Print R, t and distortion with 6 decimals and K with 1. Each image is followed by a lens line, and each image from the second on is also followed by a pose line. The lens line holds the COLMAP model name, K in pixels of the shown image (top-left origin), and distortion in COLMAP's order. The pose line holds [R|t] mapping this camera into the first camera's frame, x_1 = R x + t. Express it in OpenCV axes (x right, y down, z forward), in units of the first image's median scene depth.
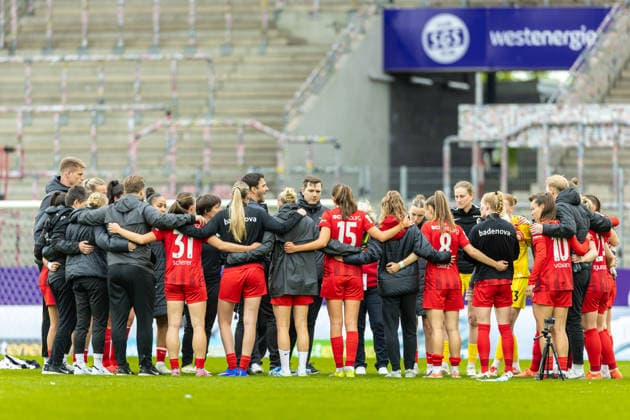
lens RADIAL K [[4364.3, 0, 315.0], [0, 4364.3, 210.0], [0, 0, 1]] dist [-0.305280, -100.432414]
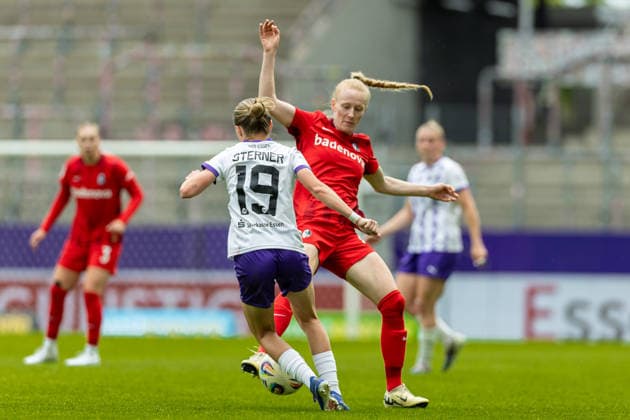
lens RADIAL K [[4364.3, 0, 315.0], [0, 4364.3, 210.0], [0, 0, 1]] dist [-0.305280, -100.432414]
pose [[0.999956, 0.007621, -0.005550, 0.002841], [-0.007506, 0.999763, 0.020442, -0.007158], [0.005704, -0.020400, 0.999776, 0.176627]]
